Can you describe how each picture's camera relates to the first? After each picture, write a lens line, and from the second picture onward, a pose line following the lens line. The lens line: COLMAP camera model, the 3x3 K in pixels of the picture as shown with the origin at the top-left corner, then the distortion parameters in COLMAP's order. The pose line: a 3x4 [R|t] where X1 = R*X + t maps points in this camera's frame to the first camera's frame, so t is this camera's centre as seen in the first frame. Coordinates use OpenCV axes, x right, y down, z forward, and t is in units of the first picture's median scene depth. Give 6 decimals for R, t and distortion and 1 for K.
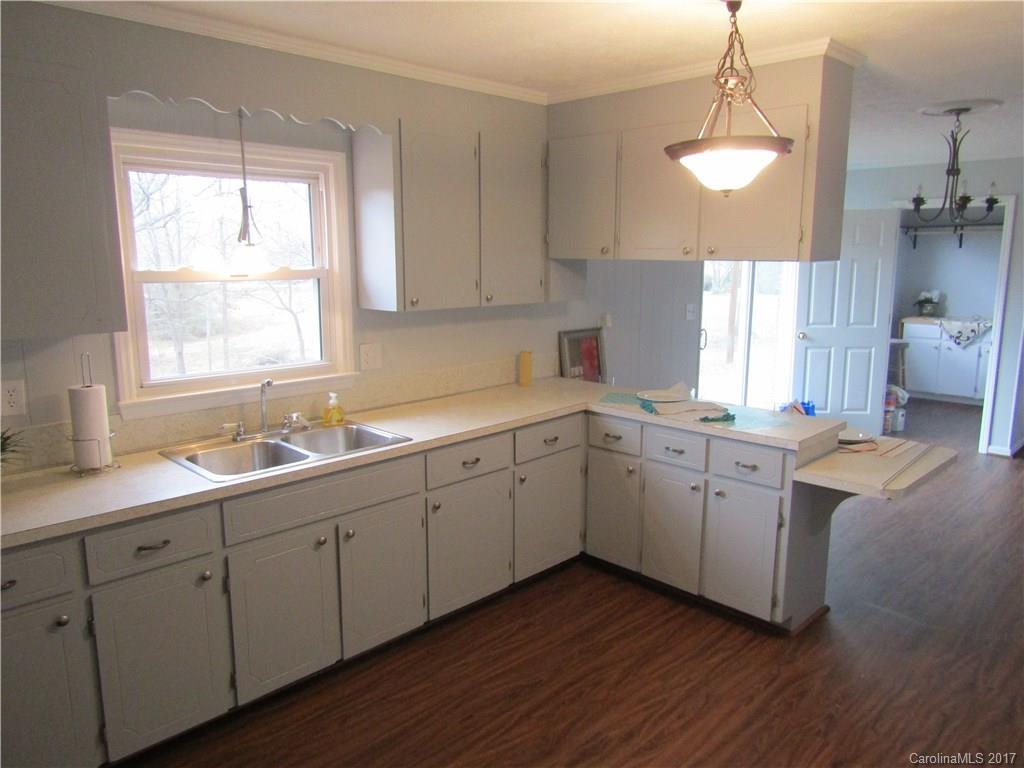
lens RADIAL K [[730.1, 0, 511.3], [0, 730.1, 377.4], [0, 0, 1]] dist [0.010334, 0.001715]
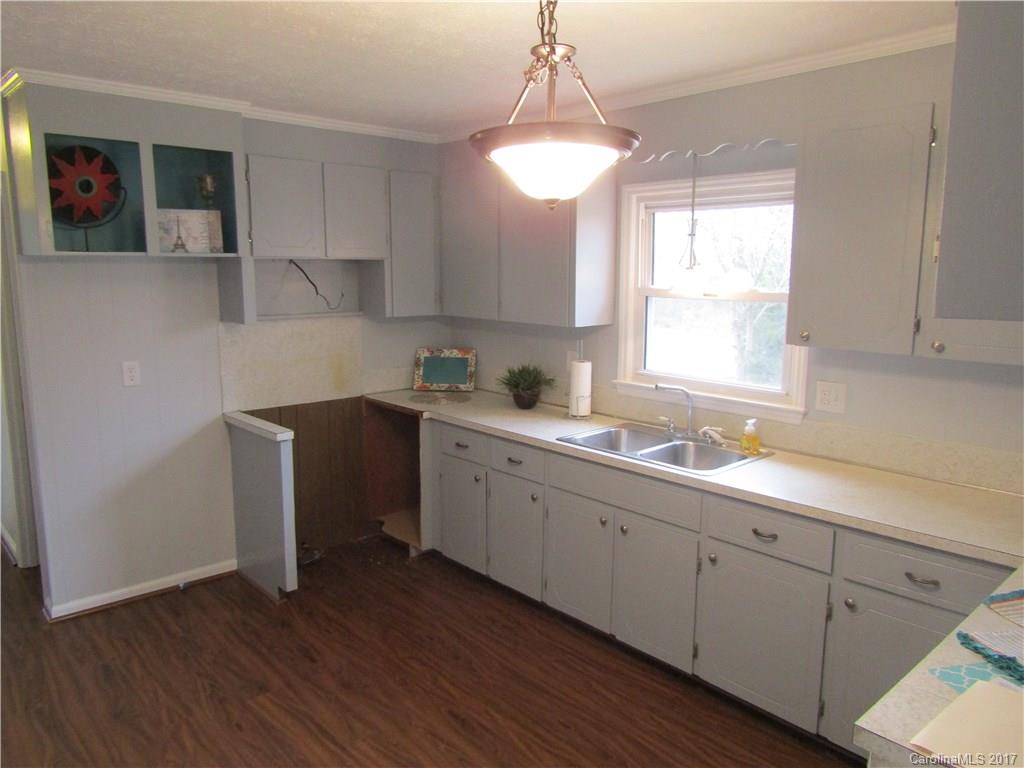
lens RADIAL K [[730.1, 0, 513.1], [0, 730.1, 384.5], [0, 0, 1]] dist [0.010334, 0.001715]
pose [[-0.036456, 0.158174, -0.986738, 0.746103], [-0.176998, 0.970762, 0.162152, -0.130808], [0.983536, 0.180562, -0.007393, 0.715036]]
